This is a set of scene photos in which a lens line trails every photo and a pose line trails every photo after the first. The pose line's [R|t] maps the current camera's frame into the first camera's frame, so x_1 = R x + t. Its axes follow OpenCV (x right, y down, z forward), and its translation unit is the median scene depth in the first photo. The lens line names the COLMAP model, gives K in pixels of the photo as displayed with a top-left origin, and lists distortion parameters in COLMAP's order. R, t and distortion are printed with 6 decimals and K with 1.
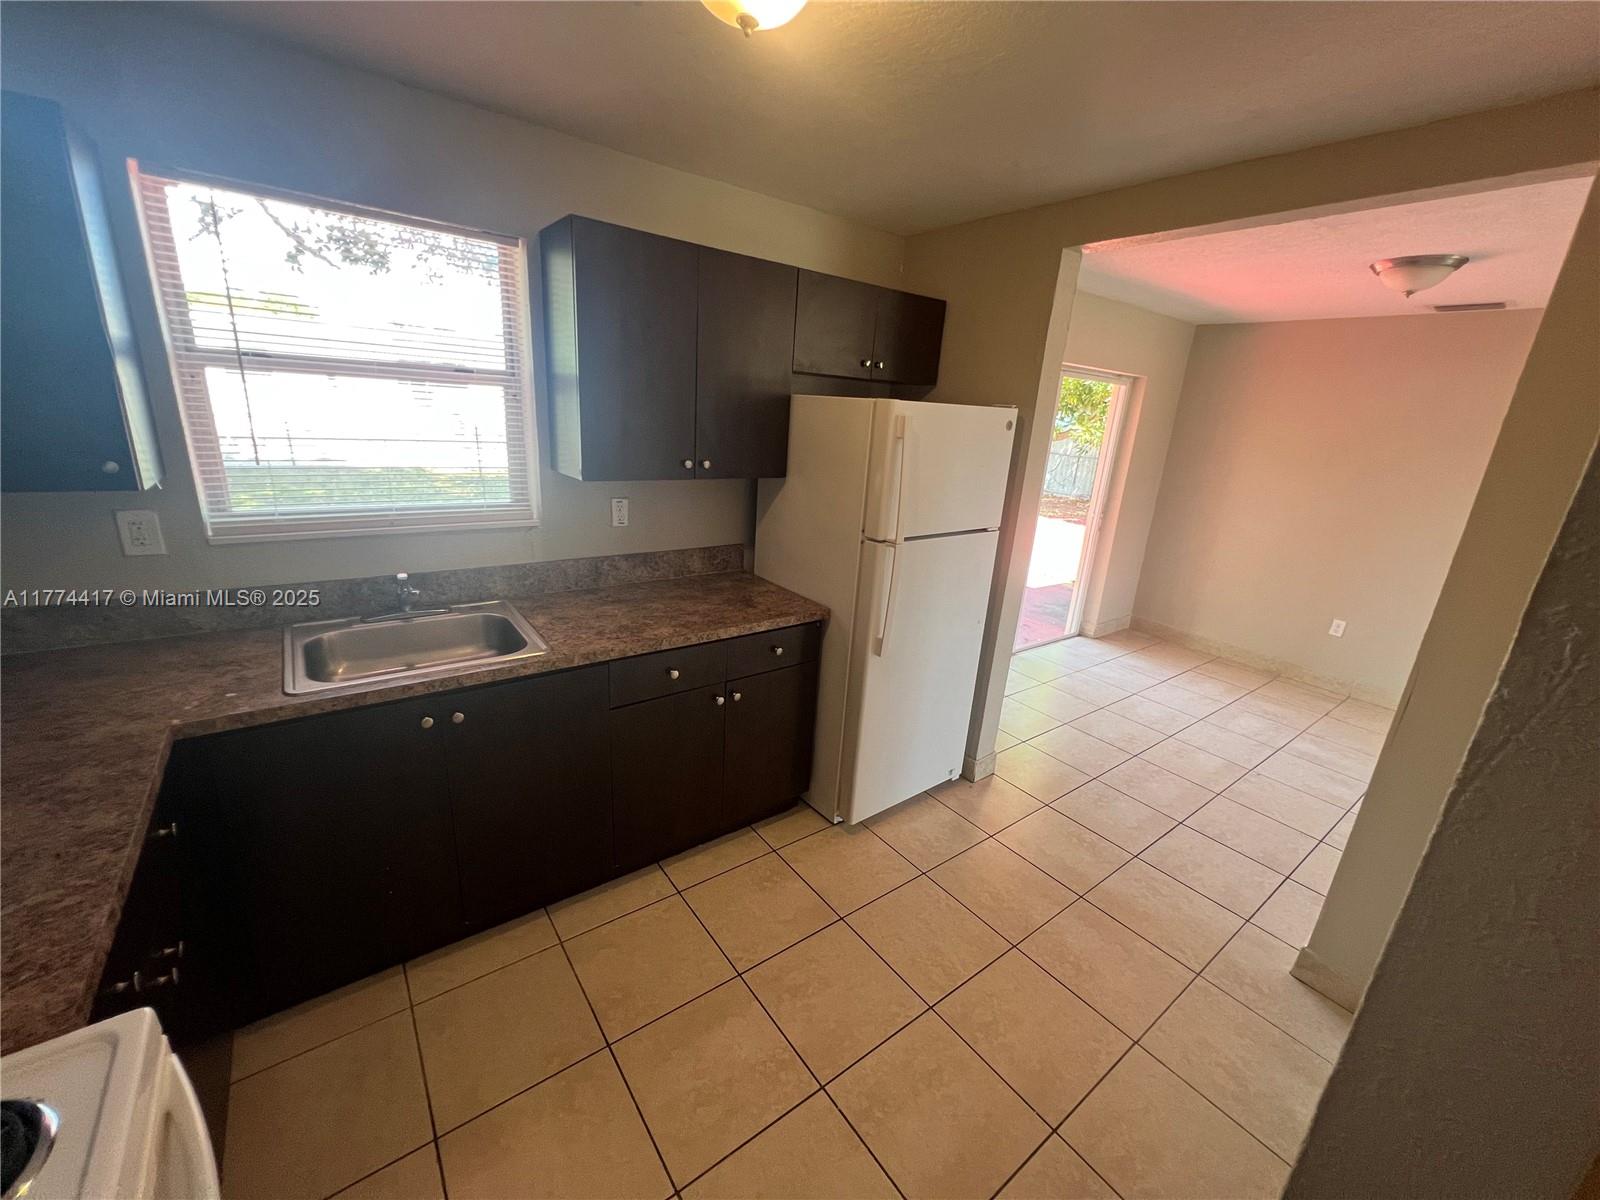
lens RADIAL K [[641.9, 0, 800.0], [0, 641.9, 600.0], [0, 0, 1]] dist [0.001333, 0.000126]
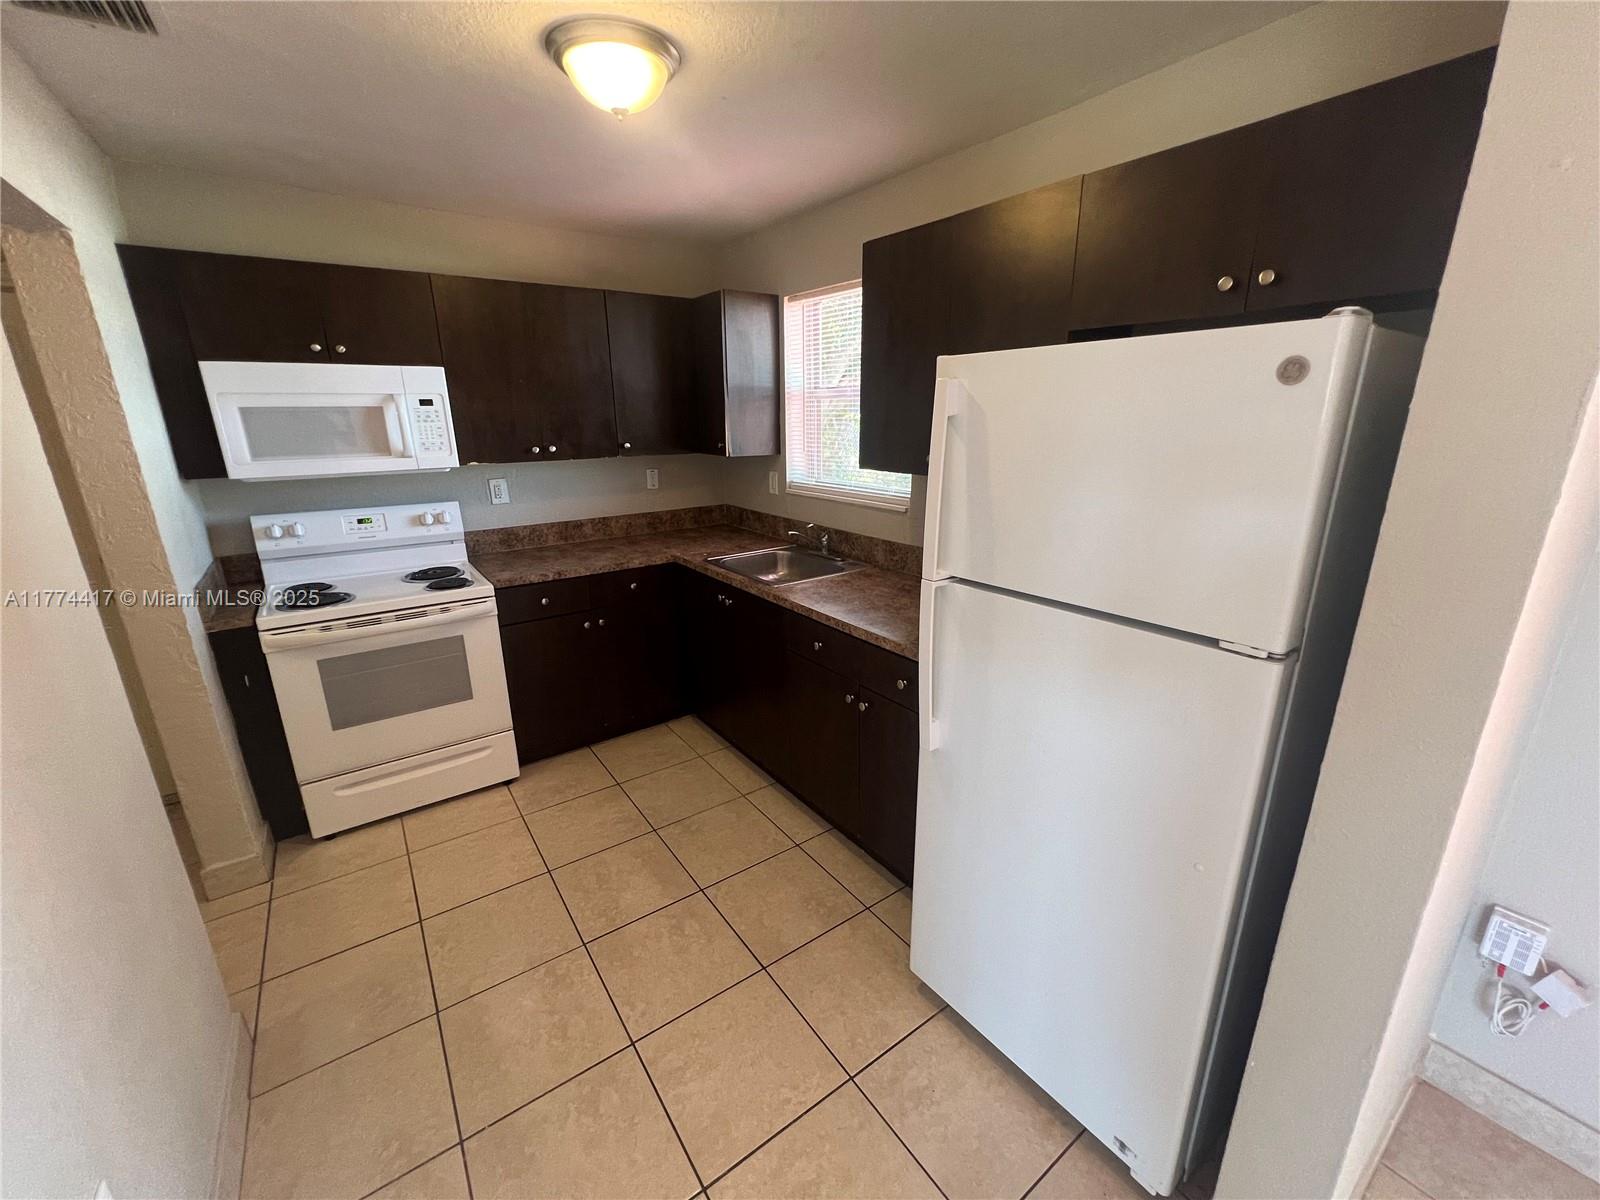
lens RADIAL K [[641.9, 0, 800.0], [0, 641.9, 600.0], [0, 0, 1]] dist [0.001333, 0.000126]
pose [[-0.023759, 0.220305, -0.975142, 0.823736], [-0.284865, 0.933488, 0.217835, -0.179777], [0.958273, 0.282959, 0.040578, 0.891311]]
